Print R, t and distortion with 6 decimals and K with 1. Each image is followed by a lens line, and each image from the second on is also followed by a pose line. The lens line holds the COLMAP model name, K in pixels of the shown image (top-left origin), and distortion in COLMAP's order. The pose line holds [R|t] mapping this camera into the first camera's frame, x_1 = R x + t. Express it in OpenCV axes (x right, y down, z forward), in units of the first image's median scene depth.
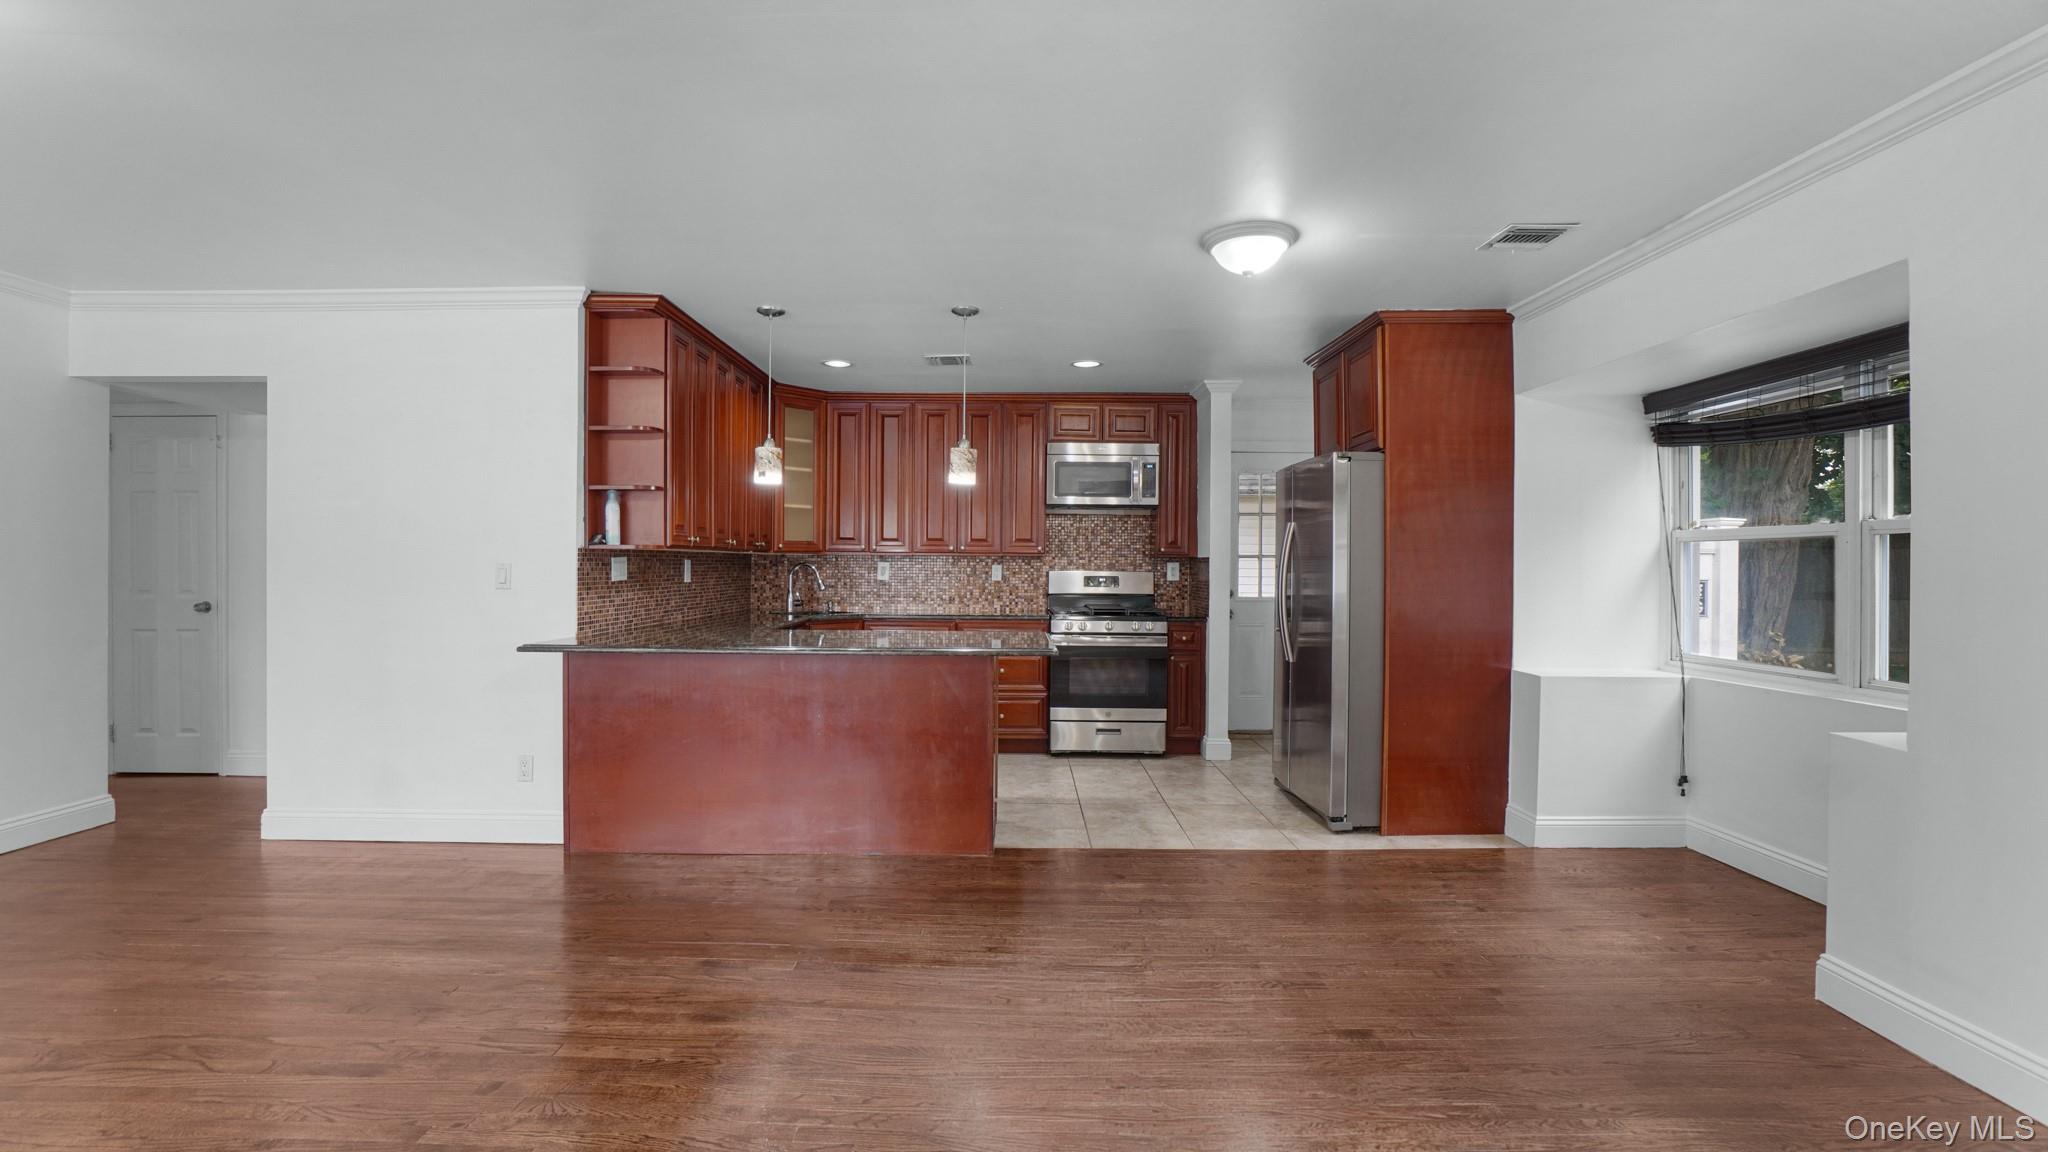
lens RADIAL K [[906.7, 0, 1019.9], [0, 906.7, 569.6], [0, 0, 1]] dist [-0.052688, 0.009887]
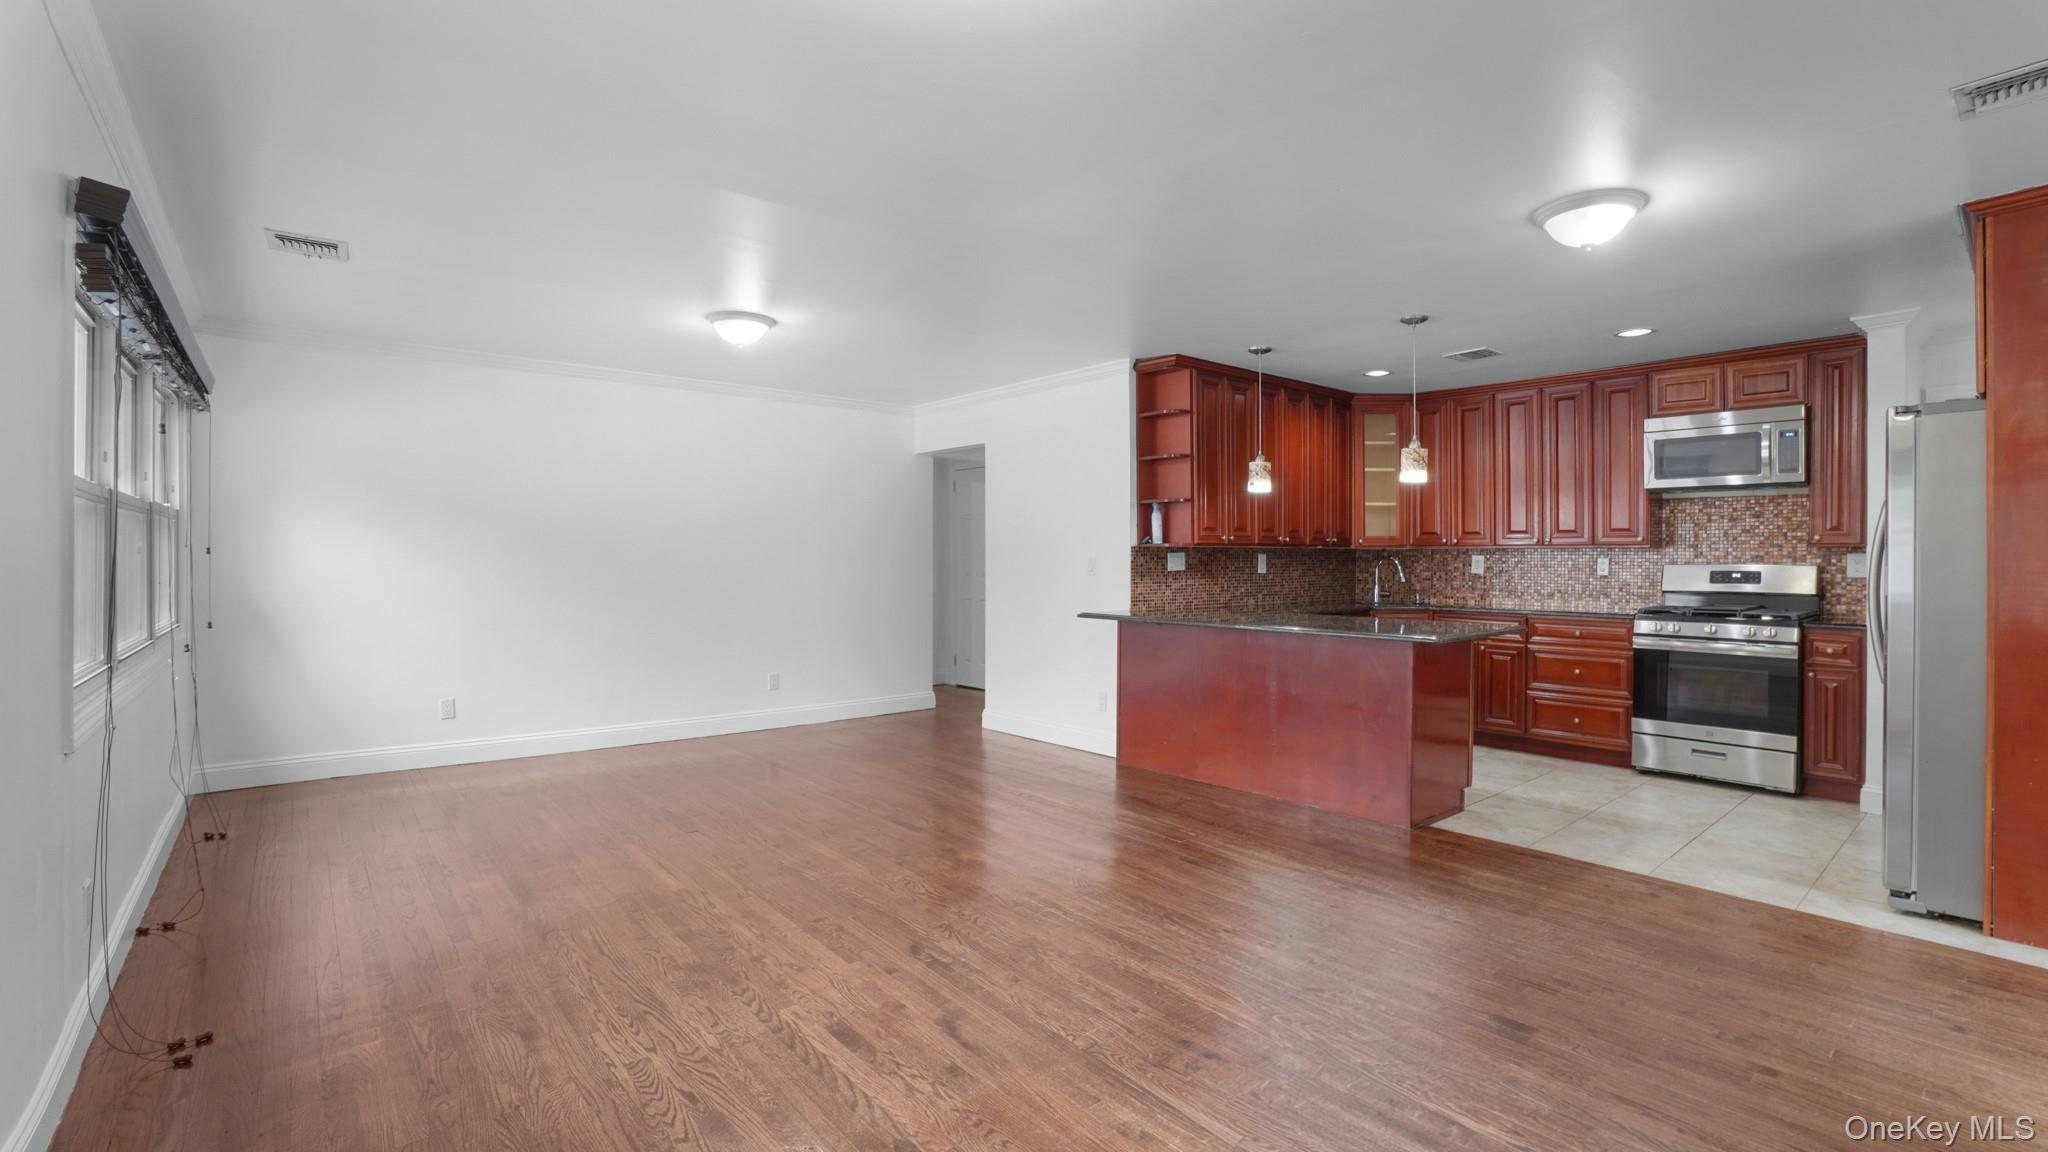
lens RADIAL K [[906.7, 0, 1009.0], [0, 906.7, 564.8], [0, 0, 1]] dist [-0.052688, 0.009887]
pose [[0.635057, 0.002026, -0.772462, 0.439636], [-0.002370, 0.999997, 0.000674, 0.003747], [0.772462, 0.001402, 0.635060, -0.036343]]
